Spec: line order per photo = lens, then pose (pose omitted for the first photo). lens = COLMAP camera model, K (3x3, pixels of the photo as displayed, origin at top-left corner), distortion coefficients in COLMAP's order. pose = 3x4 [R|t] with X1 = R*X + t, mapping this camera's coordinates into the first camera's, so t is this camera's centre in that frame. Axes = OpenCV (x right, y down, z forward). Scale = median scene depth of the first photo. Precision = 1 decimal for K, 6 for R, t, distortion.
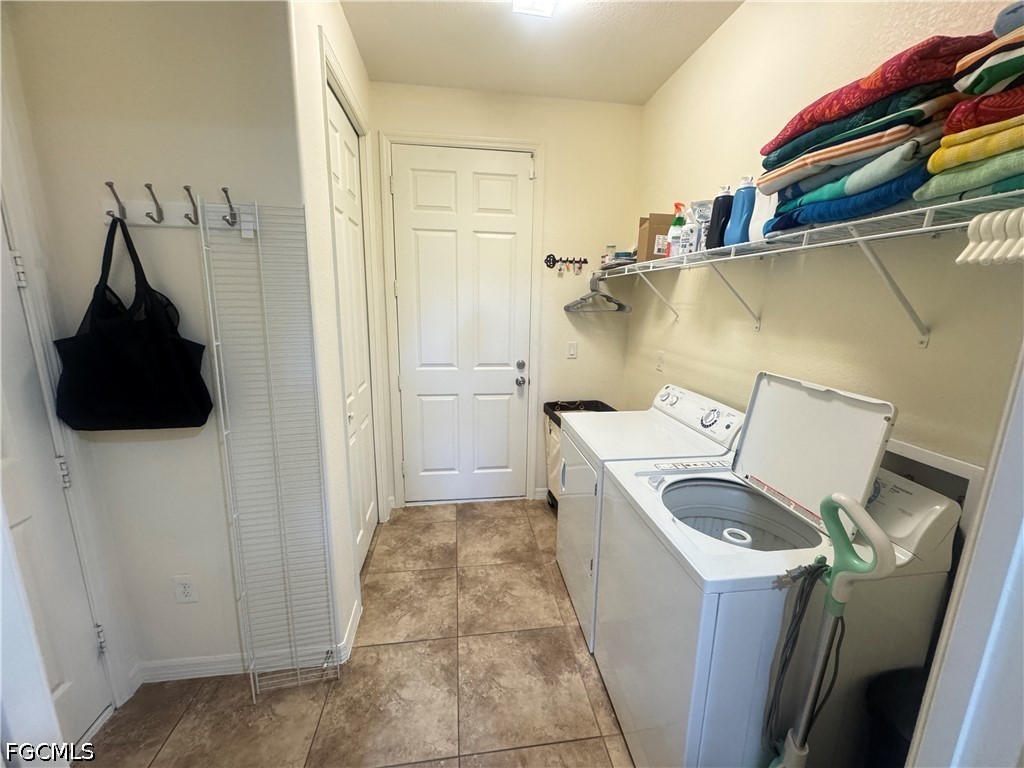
lens RADIAL K [[408.9, 0, 511.7], [0, 408.9, 383.5], [0, 0, 1]] dist [0.001630, -0.000227]
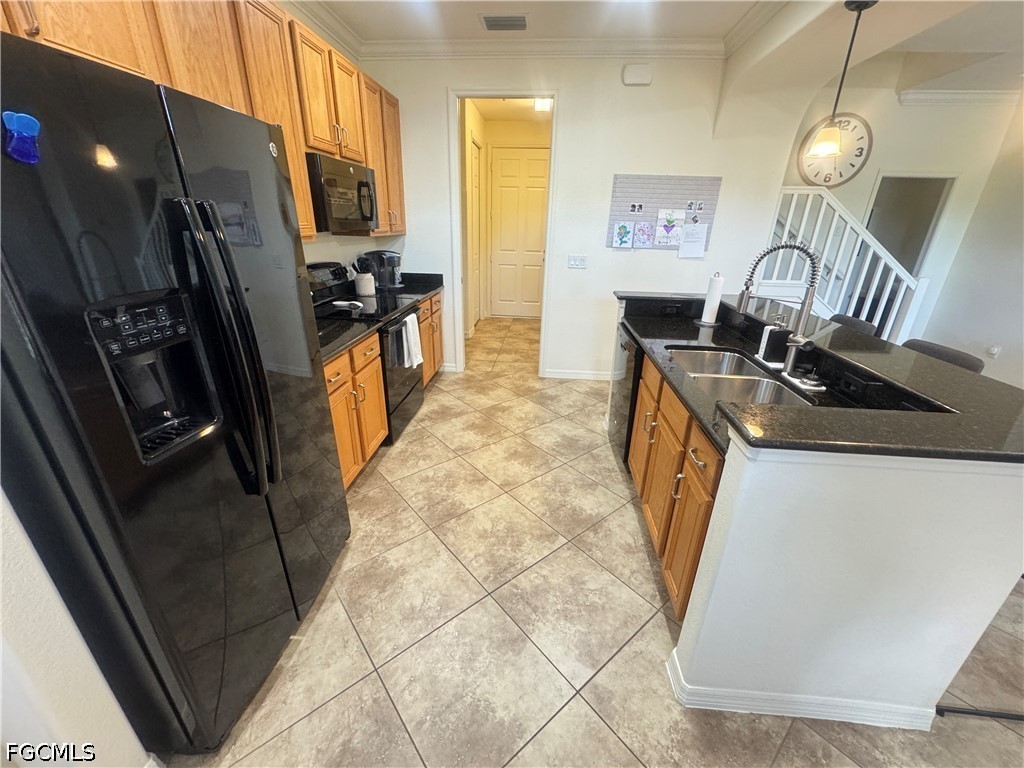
lens RADIAL K [[408.9, 0, 516.5], [0, 408.9, 386.7], [0, 0, 1]] dist [0.001630, -0.000227]
pose [[0.975030, 0.094746, -0.200847, 0.473202], [-0.057486, 0.981276, 0.183826, 0.337655], [0.214503, -0.167690, 0.962221, -1.558389]]
